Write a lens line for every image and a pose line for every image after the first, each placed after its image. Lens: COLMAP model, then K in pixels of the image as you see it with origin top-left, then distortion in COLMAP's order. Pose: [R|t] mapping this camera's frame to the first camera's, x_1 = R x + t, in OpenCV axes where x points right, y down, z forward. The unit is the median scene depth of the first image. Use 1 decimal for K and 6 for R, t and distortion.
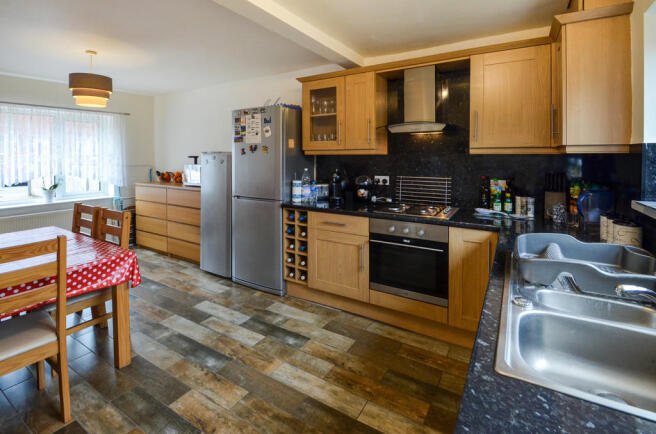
lens RADIAL K [[295.2, 0, 326.7], [0, 295.2, 158.8], [0, 0, 1]] dist [0.002661, 0.000141]
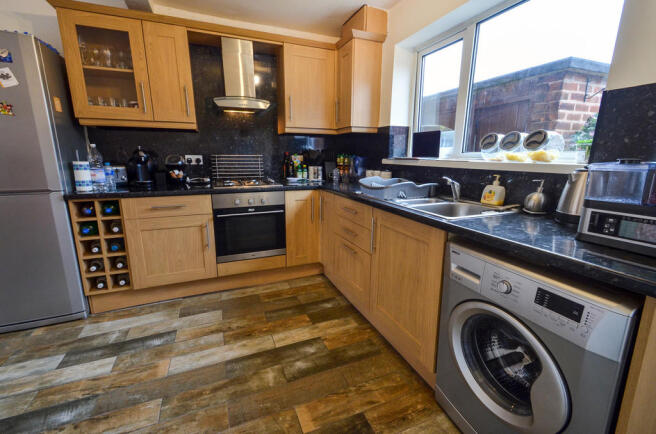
lens RADIAL K [[284.4, 0, 326.6], [0, 284.4, 213.4], [0, 0, 1]] dist [0.000697, -0.000397]
pose [[0.591876, -0.161757, 0.789631, -0.375766], [0.003676, 0.980188, 0.198037, 0.077202], [-0.806020, -0.114311, 0.580744, 0.144257]]
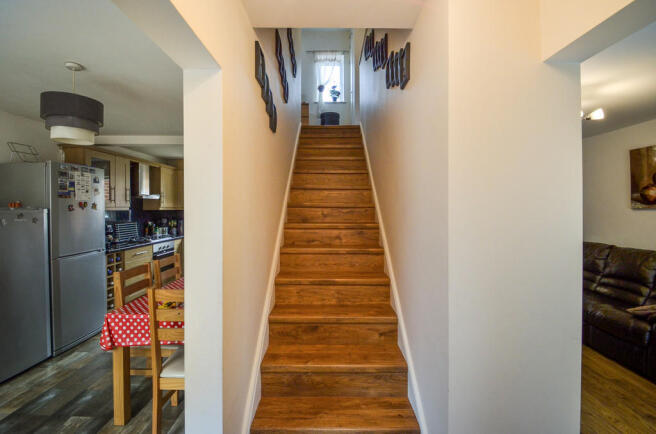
lens RADIAL K [[284.4, 0, 326.6], [0, 284.4, 213.4], [0, 0, 1]] dist [0.000697, -0.000397]
pose [[-0.508197, -0.014719, 0.861115, -1.895809], [0.011280, 0.999654, 0.023744, -0.024920], [-0.861167, 0.021780, -0.507856, 0.952114]]
